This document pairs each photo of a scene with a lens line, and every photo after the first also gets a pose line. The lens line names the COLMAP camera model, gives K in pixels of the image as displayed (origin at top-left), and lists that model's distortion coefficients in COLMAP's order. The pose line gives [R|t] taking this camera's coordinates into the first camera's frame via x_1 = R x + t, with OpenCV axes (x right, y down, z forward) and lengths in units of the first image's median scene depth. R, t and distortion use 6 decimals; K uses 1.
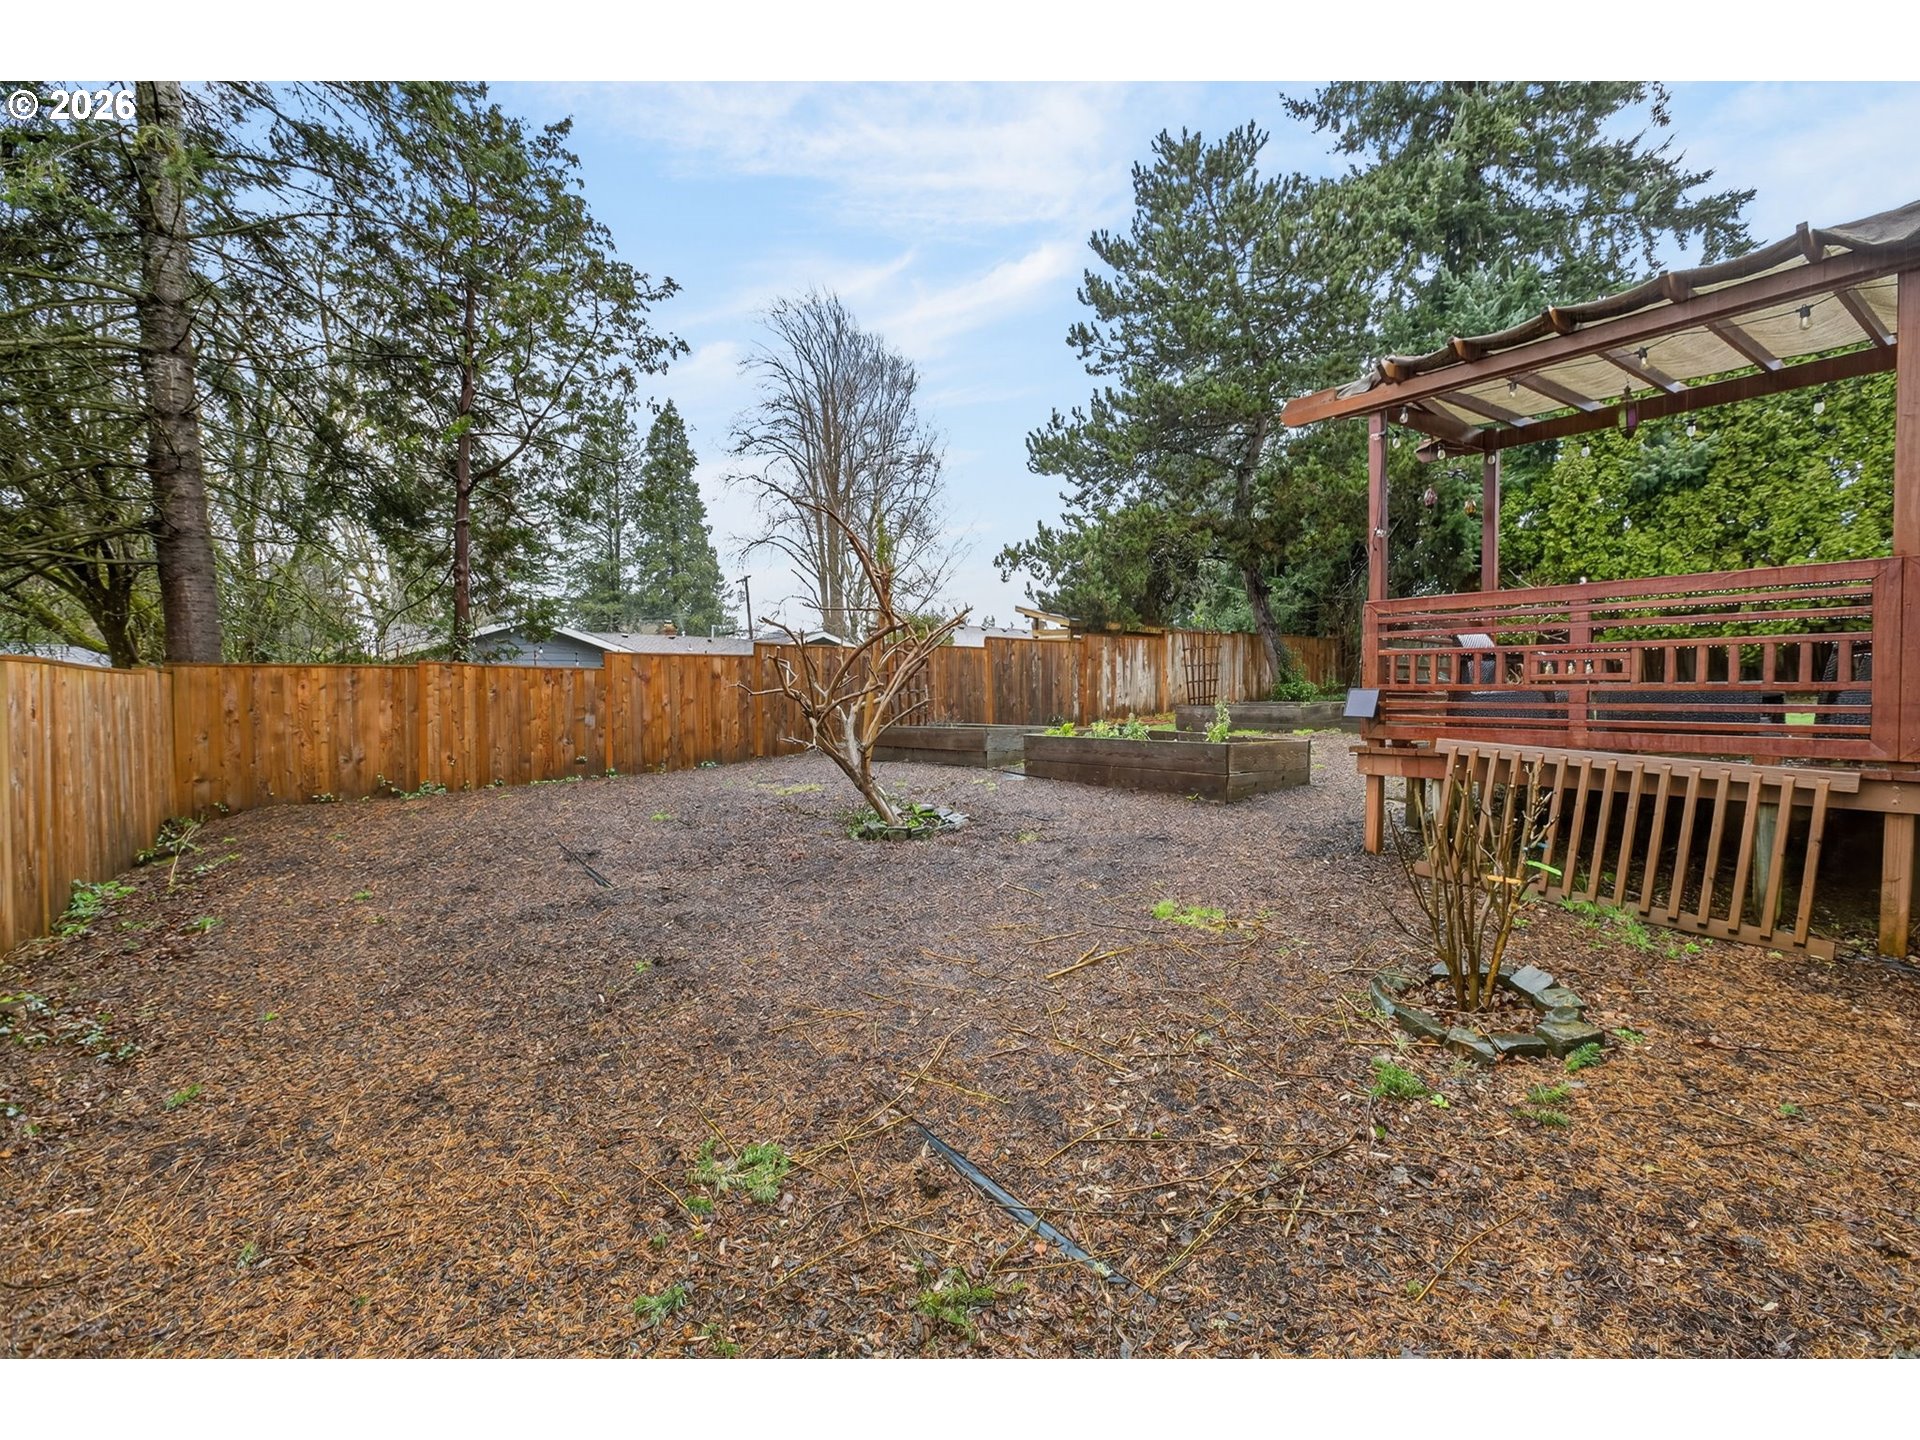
lens RADIAL K [[887.5, 0, 960.6], [0, 887.5, 706.4], [0, 0, 1]] dist [-0.048817, 0.014625]
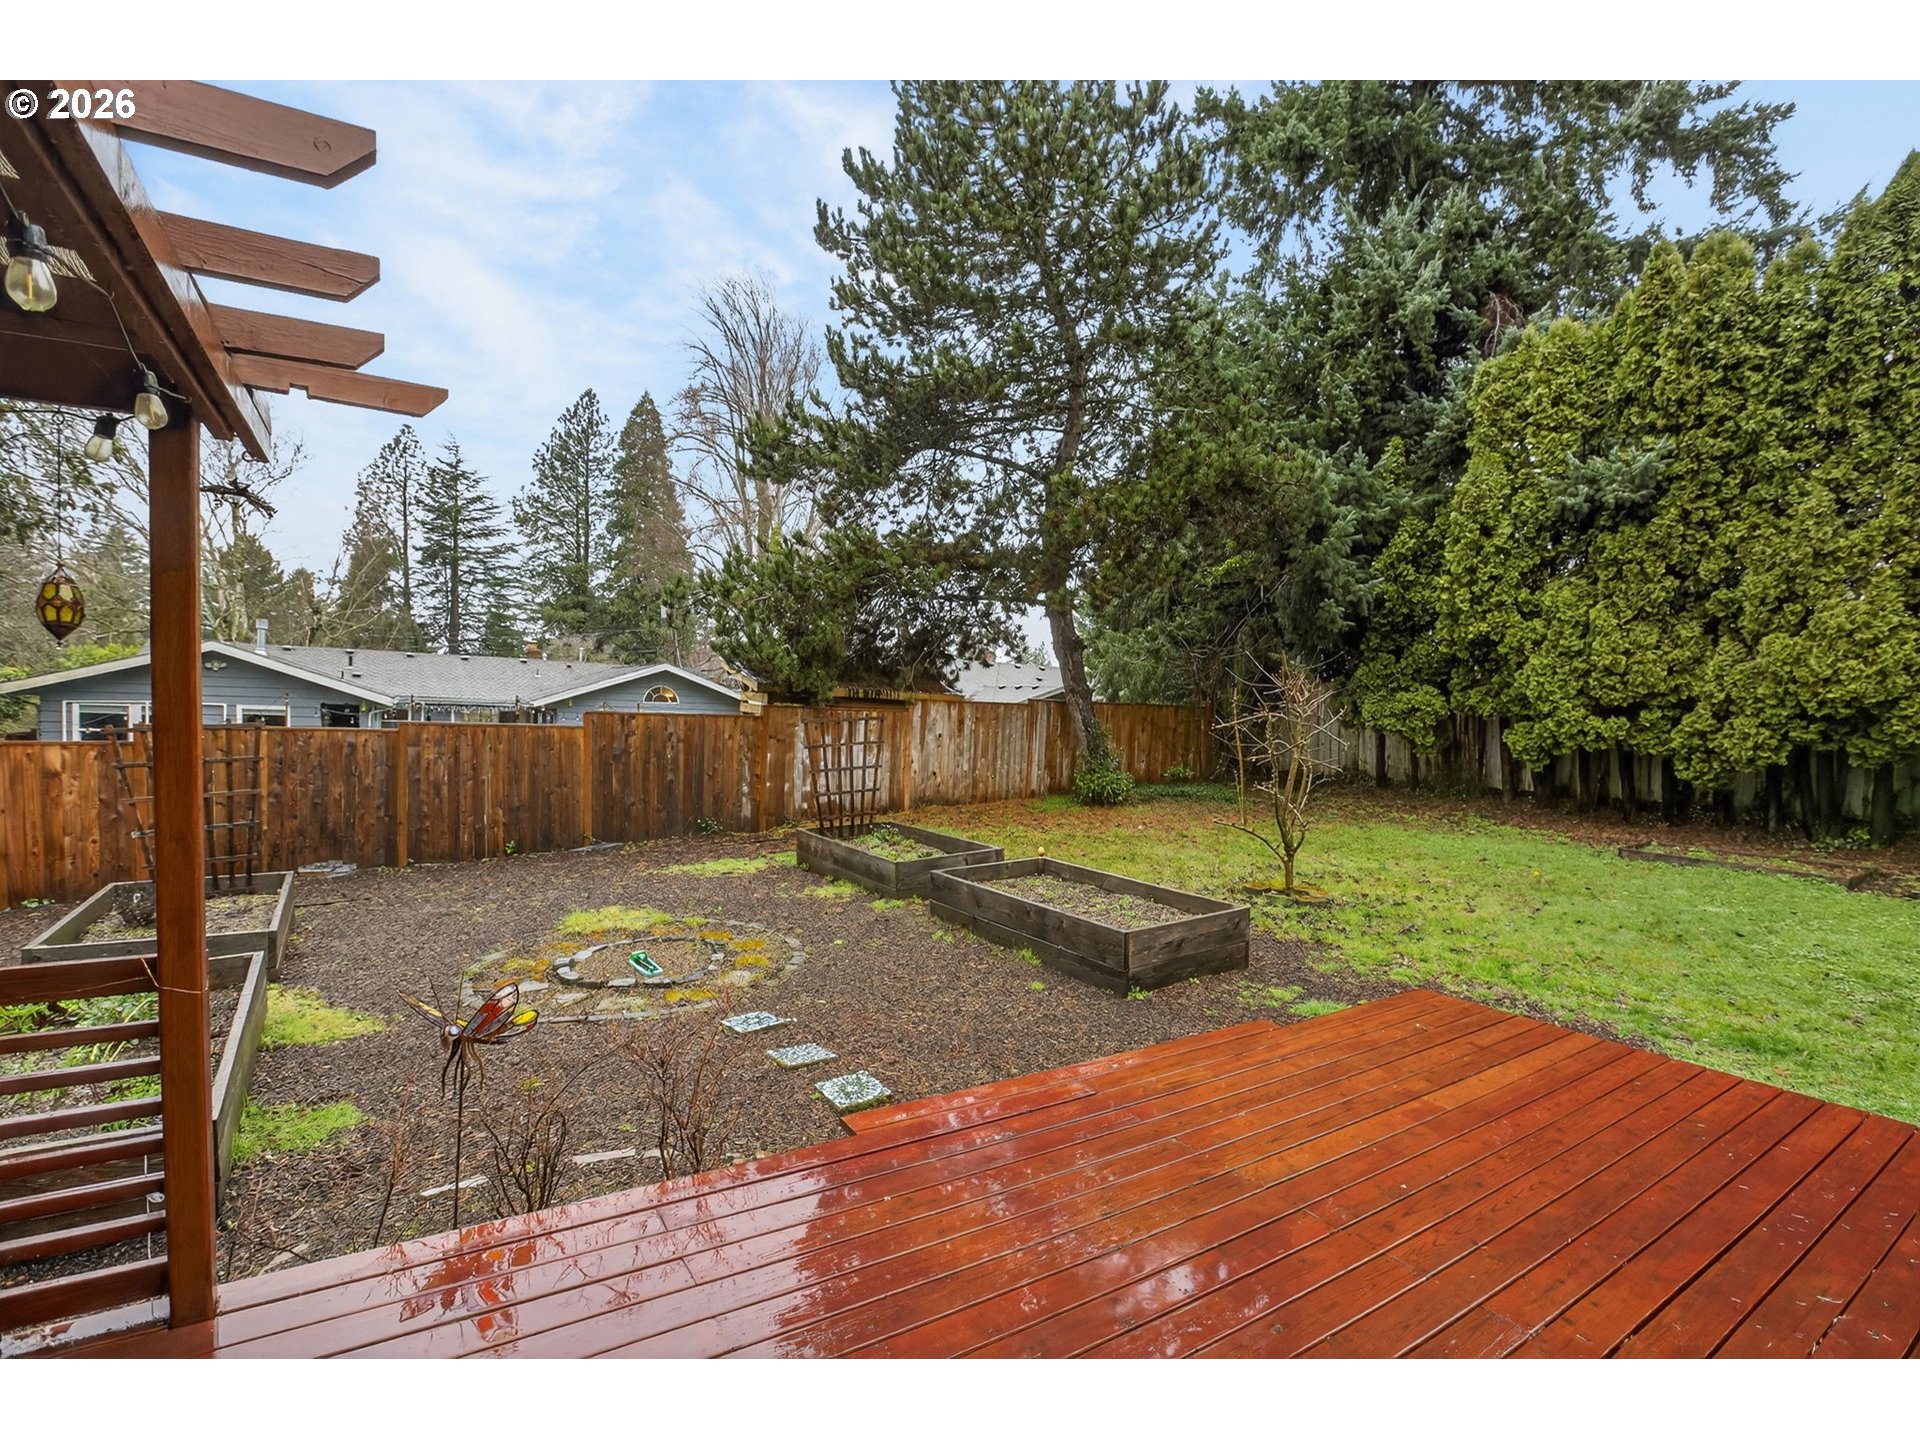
lens RADIAL K [[923.7, 0, 981.0], [0, 923.7, 747.1], [0, 0, 1]] dist [-0.054165, 0.016801]
pose [[0.998729, 0.036047, -0.035221, 0.321128], [-0.035098, 0.999013, 0.027216, -0.069140], [0.036167, -0.025946, 0.999009, 0.242531]]
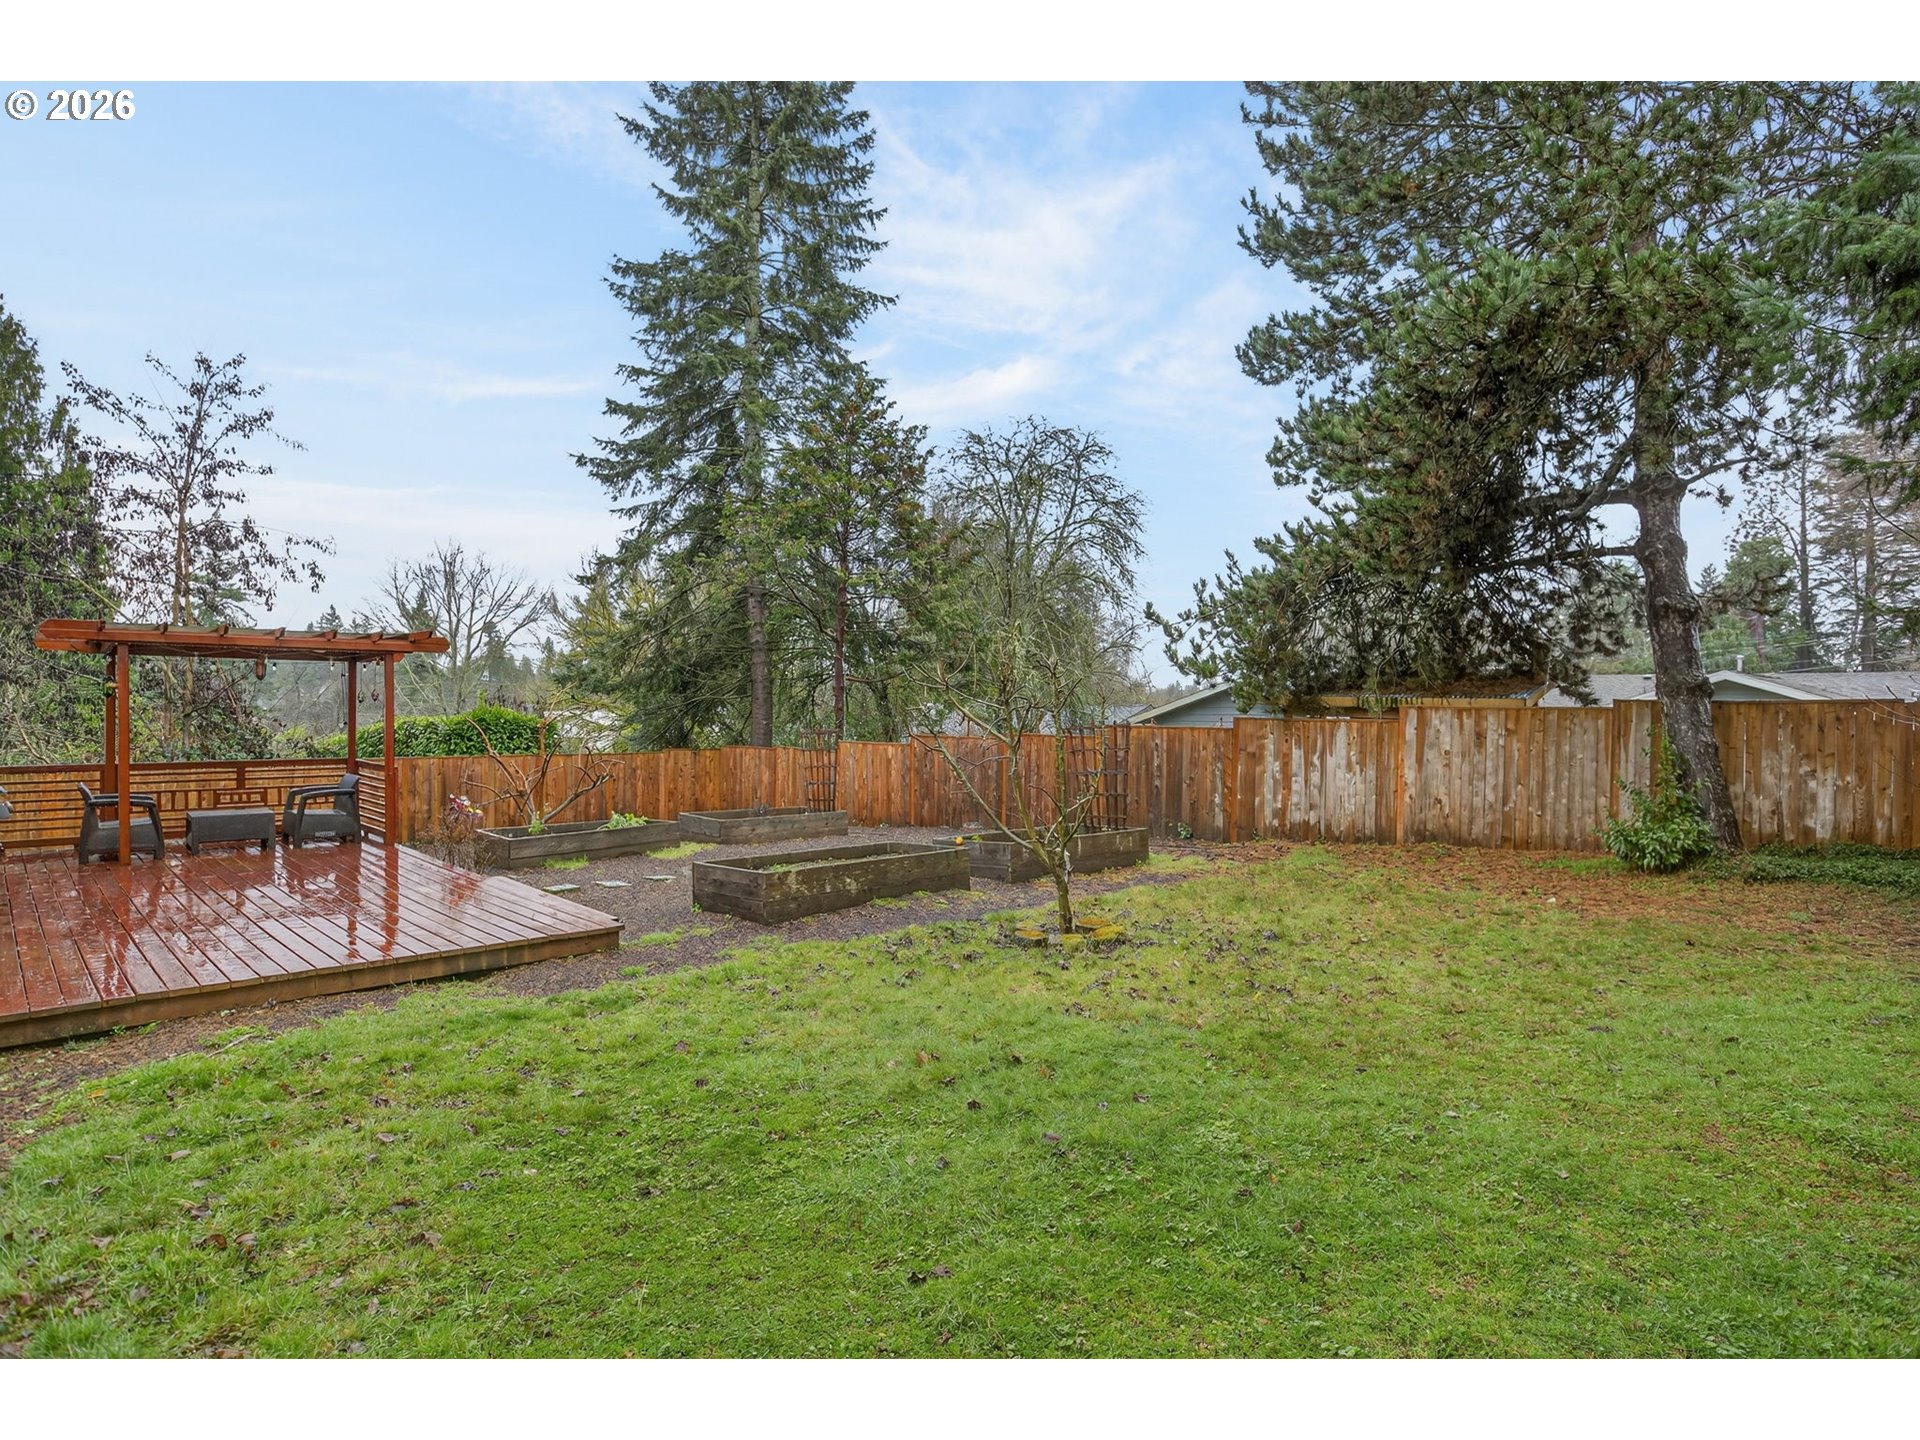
lens RADIAL K [[1043.9, 0, 970.1], [0, 1043.9, 705.9], [0, 0, 1]] dist [-0.040424, 0.024163]
pose [[0.164068, 0.001859, -0.986447, 0.878597], [-0.023308, 0.999726, -0.001993, -0.078400], [0.986174, 0.023319, 0.164066, 0.607522]]
